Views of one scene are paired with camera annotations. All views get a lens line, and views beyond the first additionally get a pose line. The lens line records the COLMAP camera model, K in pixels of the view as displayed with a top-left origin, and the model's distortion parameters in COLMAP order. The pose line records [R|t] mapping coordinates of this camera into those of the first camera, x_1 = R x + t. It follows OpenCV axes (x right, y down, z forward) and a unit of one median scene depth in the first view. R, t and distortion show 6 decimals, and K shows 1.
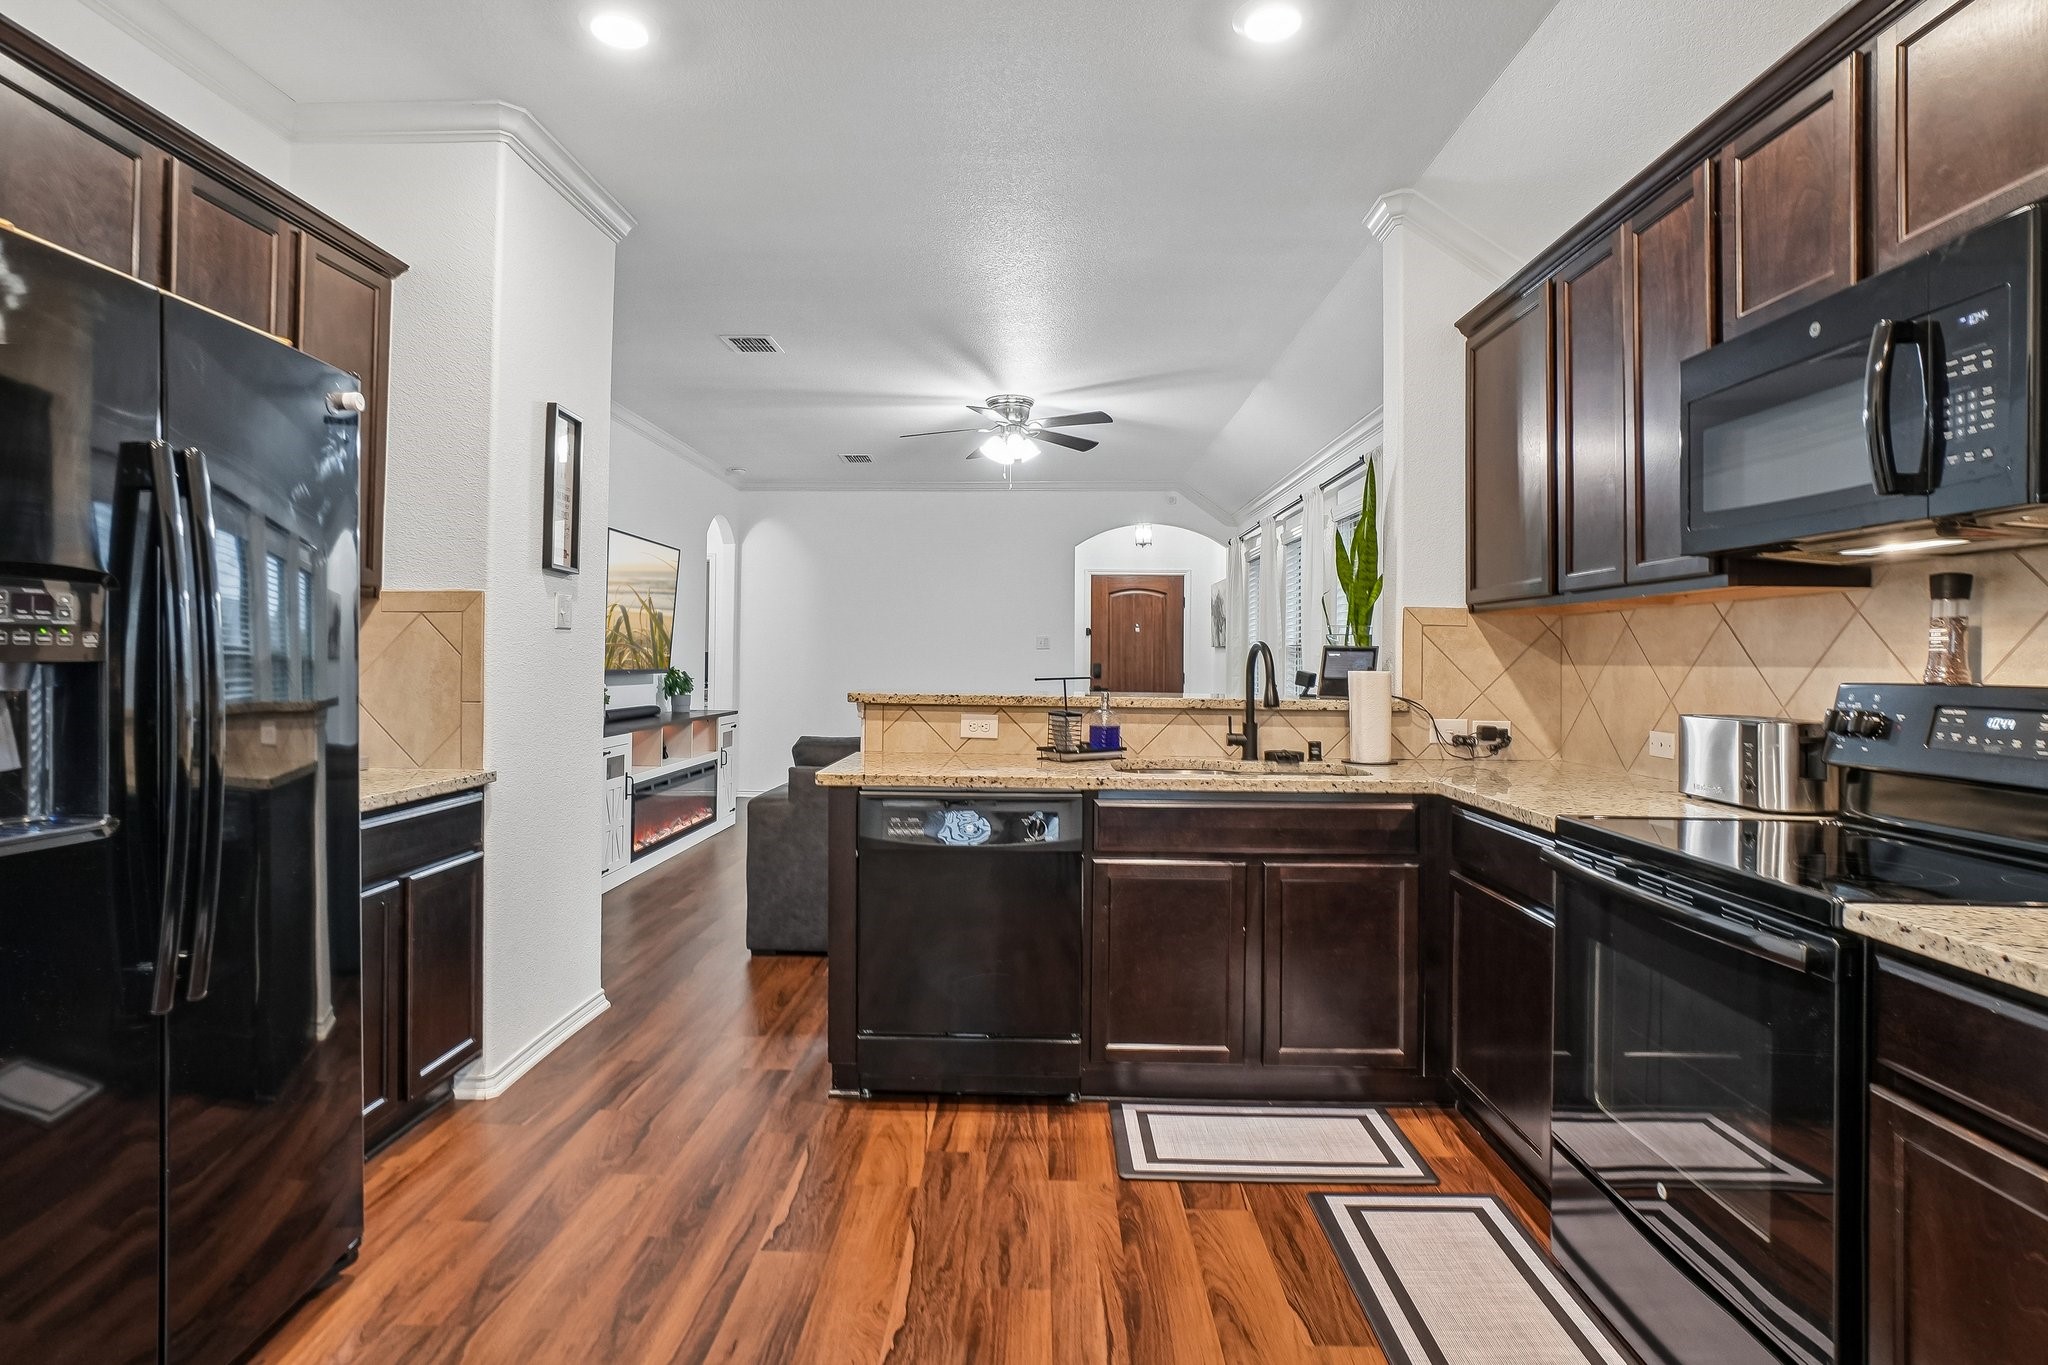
lens RADIAL K [[1054.6, 0, 1002.9], [0, 1054.6, 638.6], [0, 0, 1]] dist [-0.046499, 0.022606]
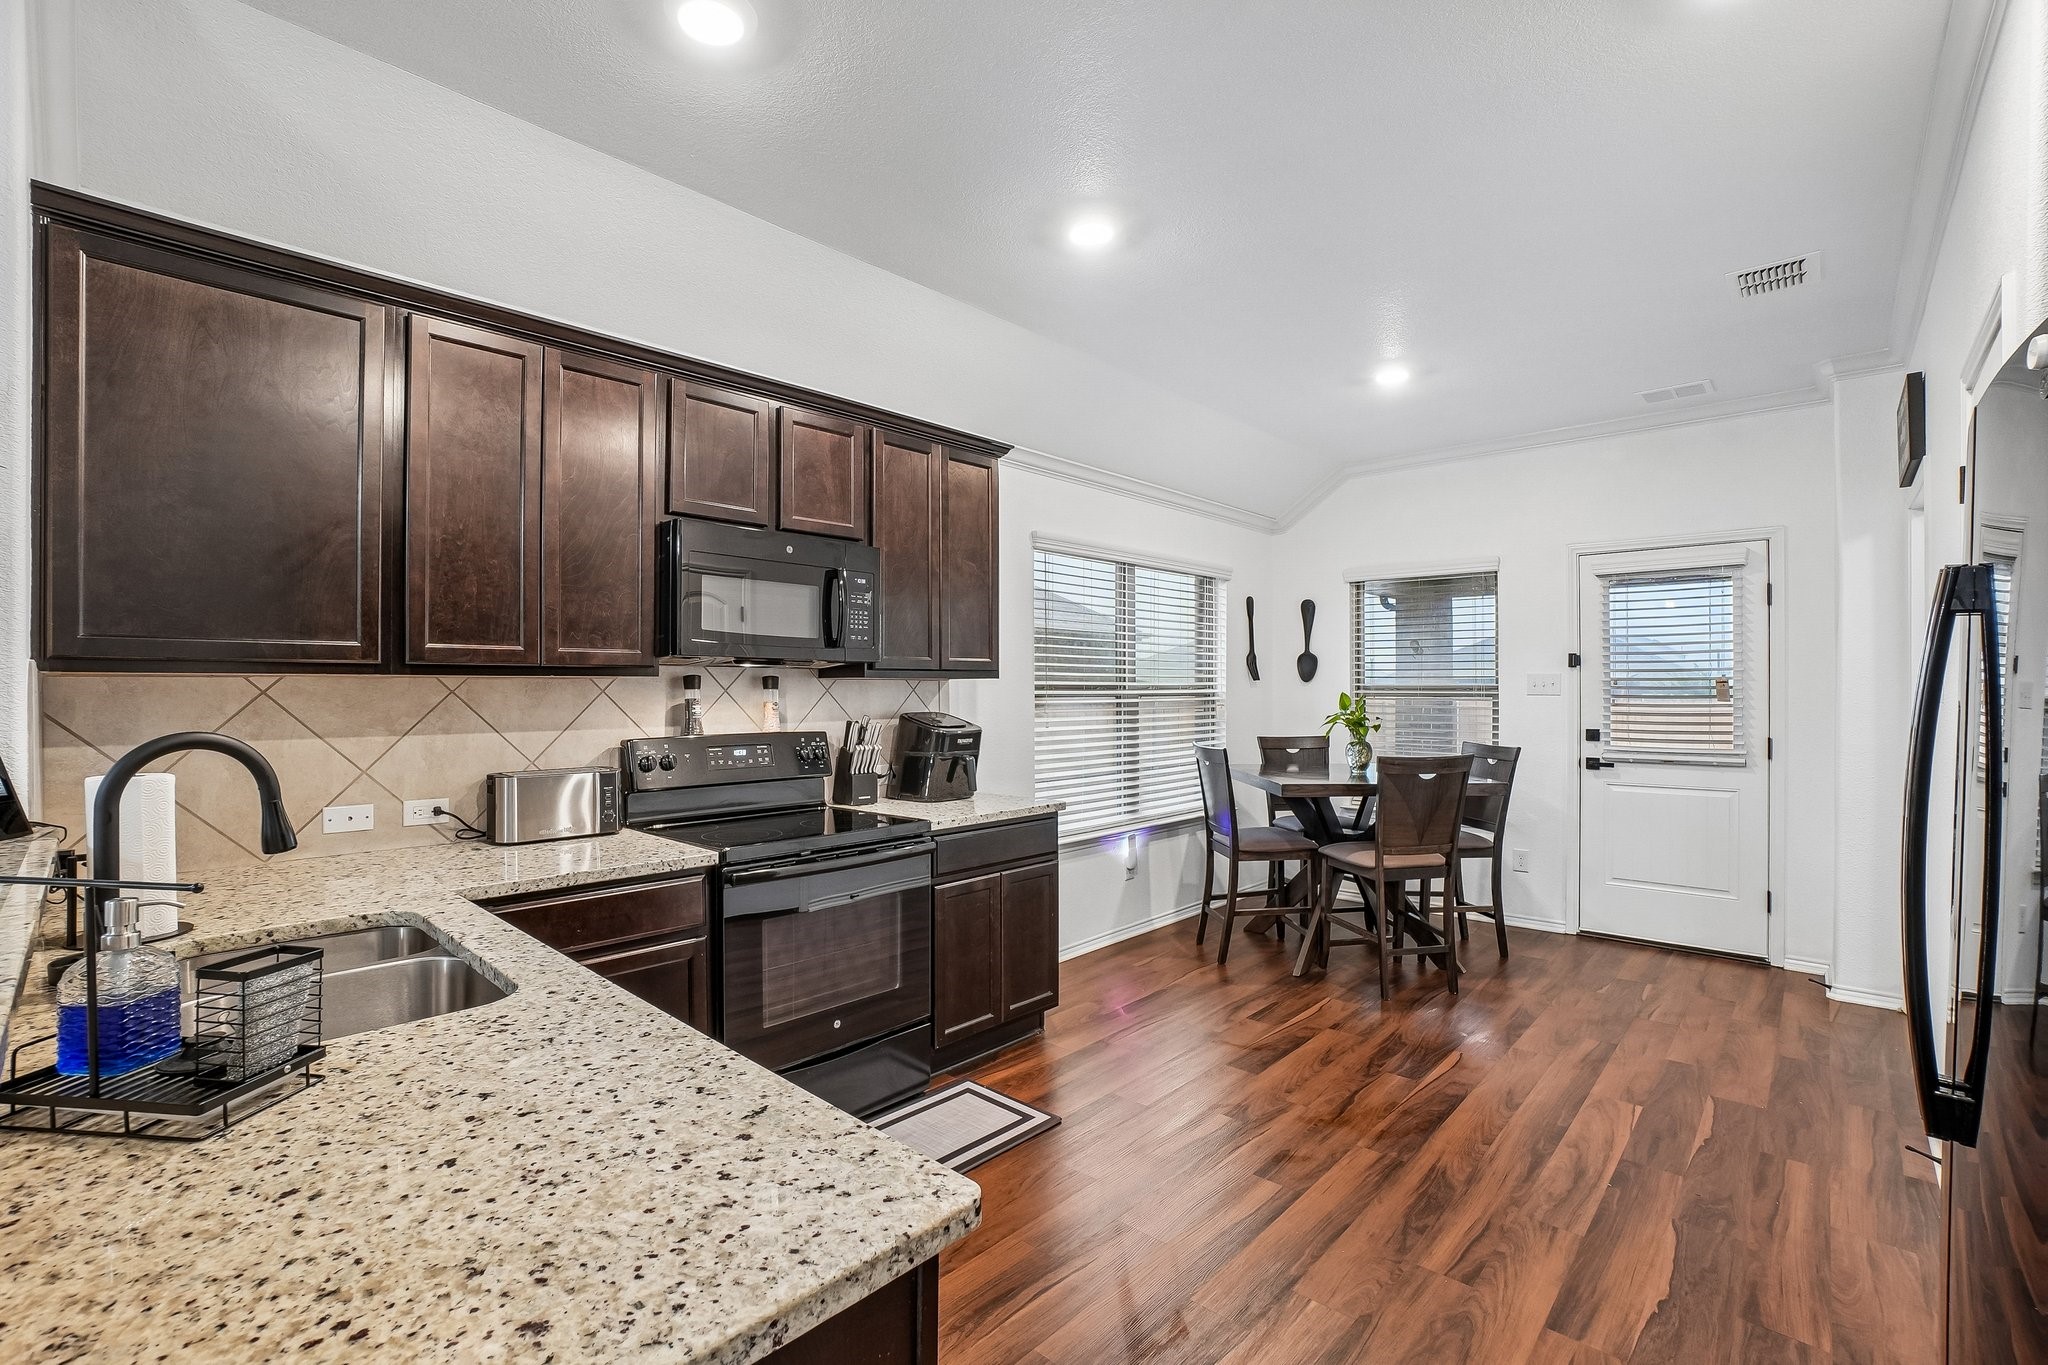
lens RADIAL K [[895.1, 0, 996.3], [0, 895.1, 686.4], [0, 0, 1]] dist [-0.069872, 0.024189]
pose [[-0.741602, -0.007628, 0.670797, -0.365241], [-0.018504, 0.999787, -0.009087, -0.025989], [-0.670585, -0.019151, -0.741585, 1.214659]]
